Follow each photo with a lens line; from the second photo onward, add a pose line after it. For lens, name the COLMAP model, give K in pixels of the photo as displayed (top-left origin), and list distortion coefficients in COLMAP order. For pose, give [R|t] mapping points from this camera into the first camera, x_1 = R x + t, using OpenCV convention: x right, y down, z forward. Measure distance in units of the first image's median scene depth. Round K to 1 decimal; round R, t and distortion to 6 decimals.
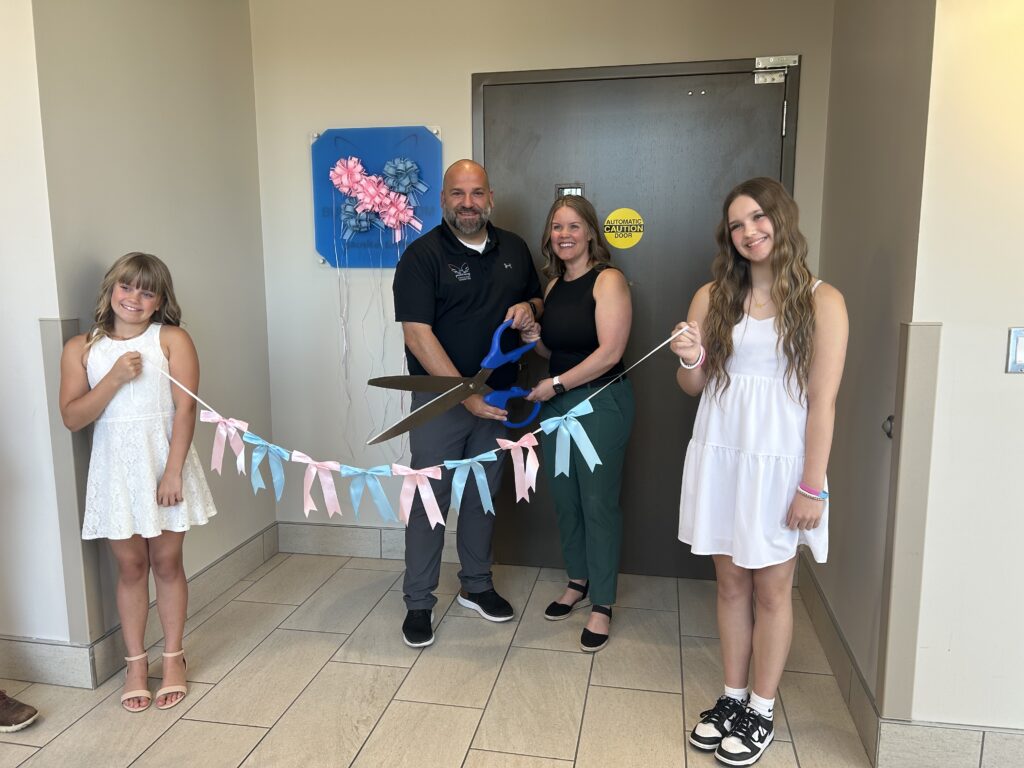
lens RADIAL K [[765.0, 0, 516.2], [0, 765.0, 386.8], [0, 0, 1]] dist [0.048754, -0.059827]
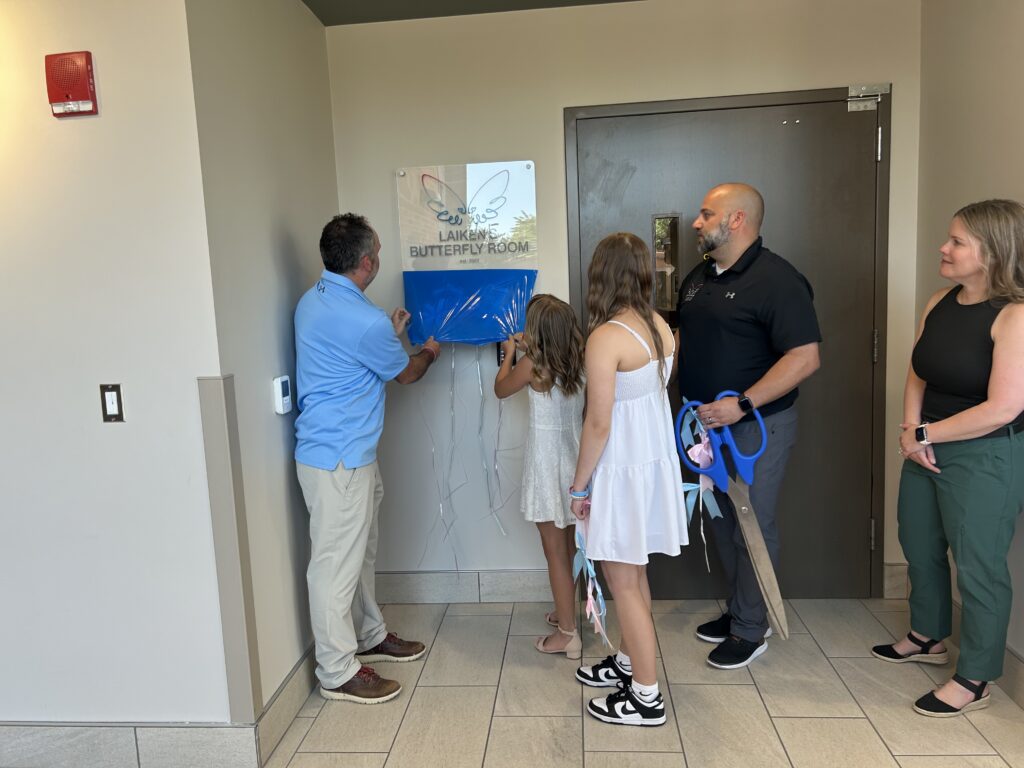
lens RADIAL K [[765.0, 0, 514.8], [0, 765.0, 393.9], [0, 0, 1]] dist [0.048754, -0.059827]
pose [[0.994204, -0.056301, 0.091585, -0.229047], [0.058753, 0.997977, -0.024306, -0.016612], [-0.090031, 0.029546, 0.995501, 0.024444]]
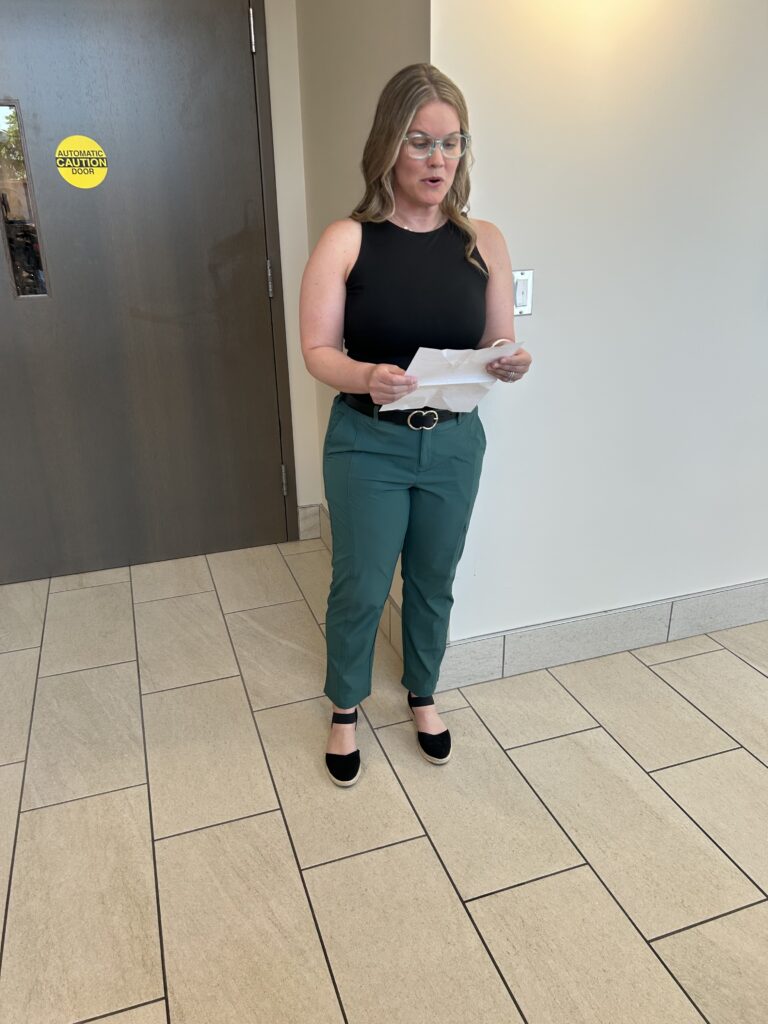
lens RADIAL K [[765.0, 0, 380.8], [0, 765.0, 504.8], [0, 0, 1]] dist [0.048754, -0.059827]
pose [[0.871159, -0.189787, 0.452840, -0.022769], [0.090505, 0.968542, 0.231809, -0.015464], [-0.482589, -0.160959, 0.860930, 0.081609]]
